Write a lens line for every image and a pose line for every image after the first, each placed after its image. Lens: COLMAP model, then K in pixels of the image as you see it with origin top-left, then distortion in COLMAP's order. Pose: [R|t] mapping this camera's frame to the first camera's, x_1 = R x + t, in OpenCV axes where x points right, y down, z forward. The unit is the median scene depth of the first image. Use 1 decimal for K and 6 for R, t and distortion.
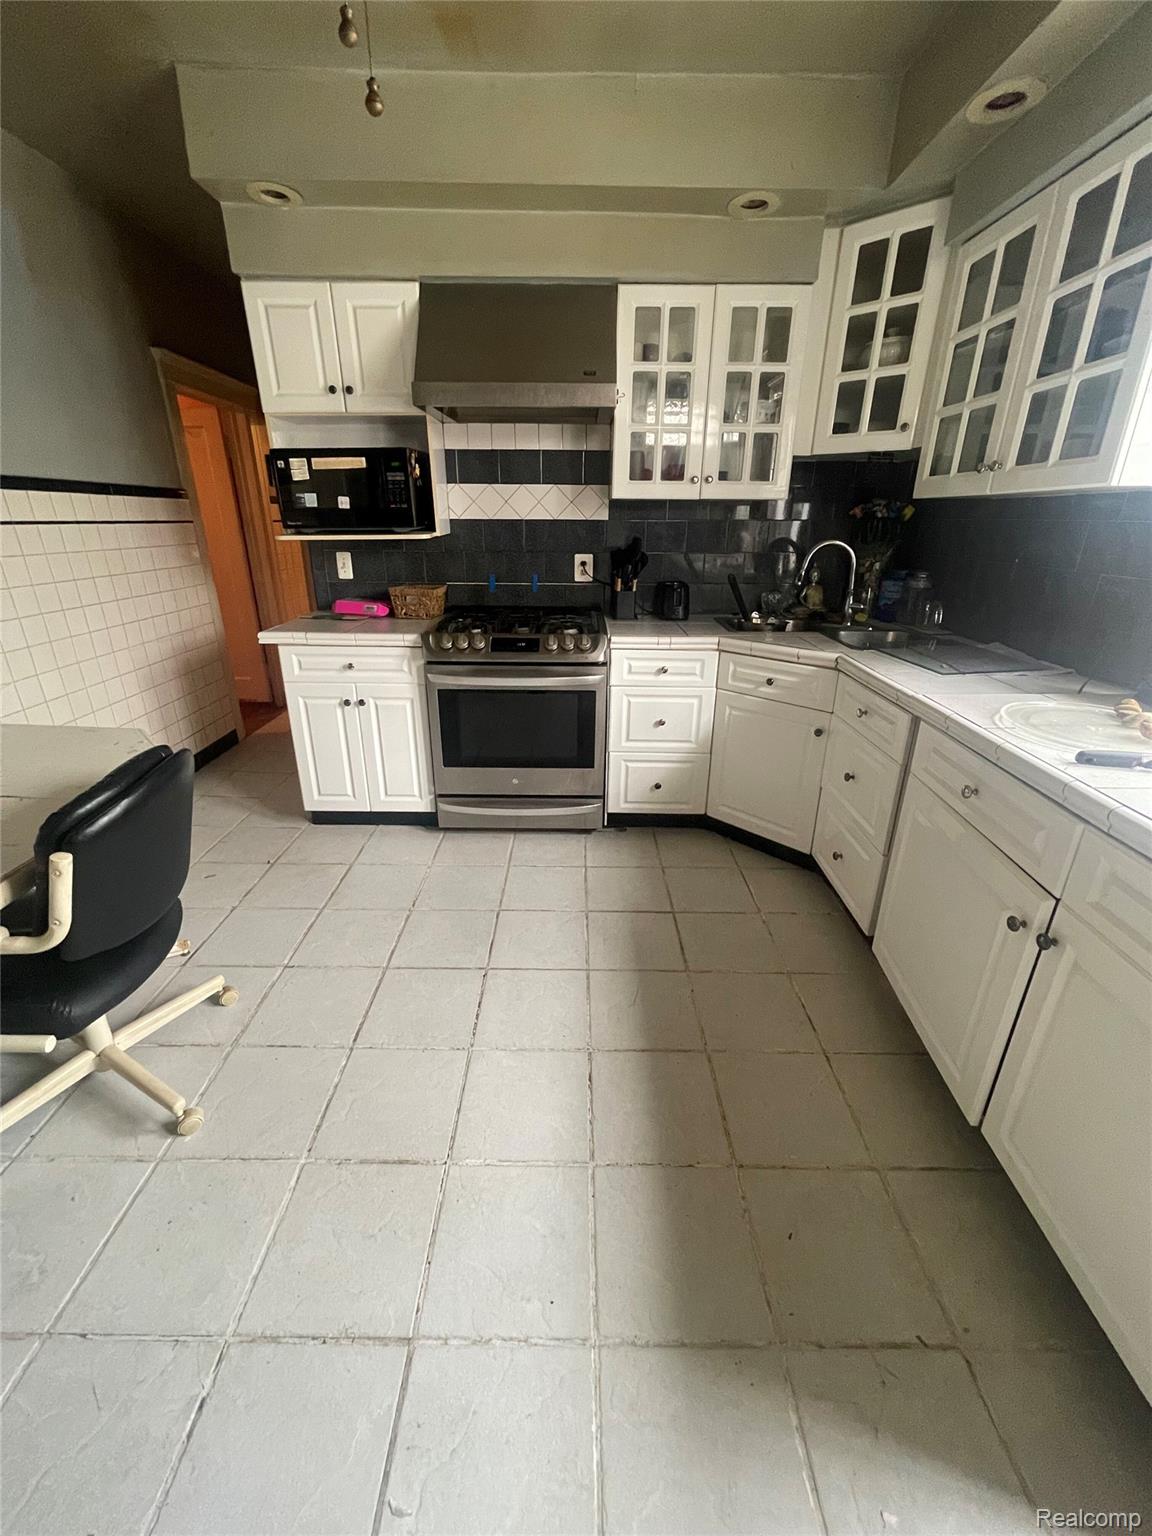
lens RADIAL K [[619.8, 0, 574.8], [0, 619.8, 769.9], [0, 0, 1]] dist [-0.010165, -0.000088]
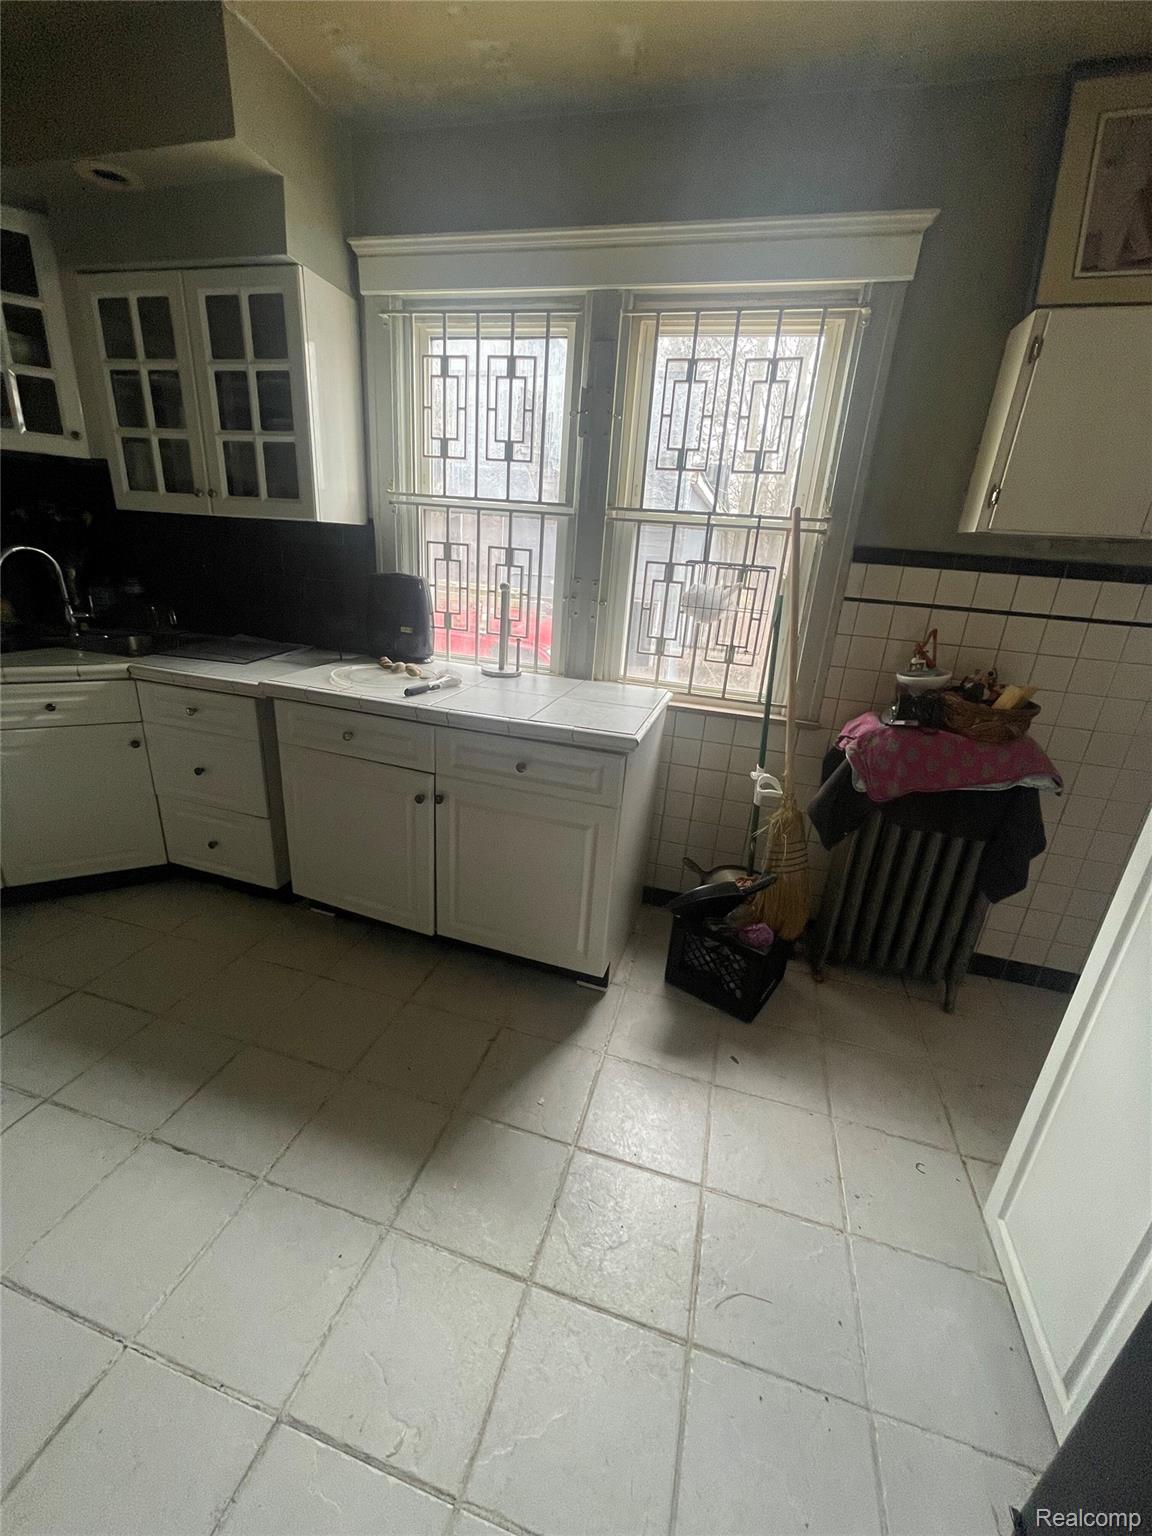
lens RADIAL K [[619.8, 0, 582.5], [0, 619.8, 769.9], [0, 0, 1]] dist [-0.010165, -0.000088]
pose [[0.256442, -0.313504, 0.914304, -0.425711], [0.297455, 0.925627, 0.233957, -0.049736], [-0.919651, 0.211968, 0.330623, 0.027184]]
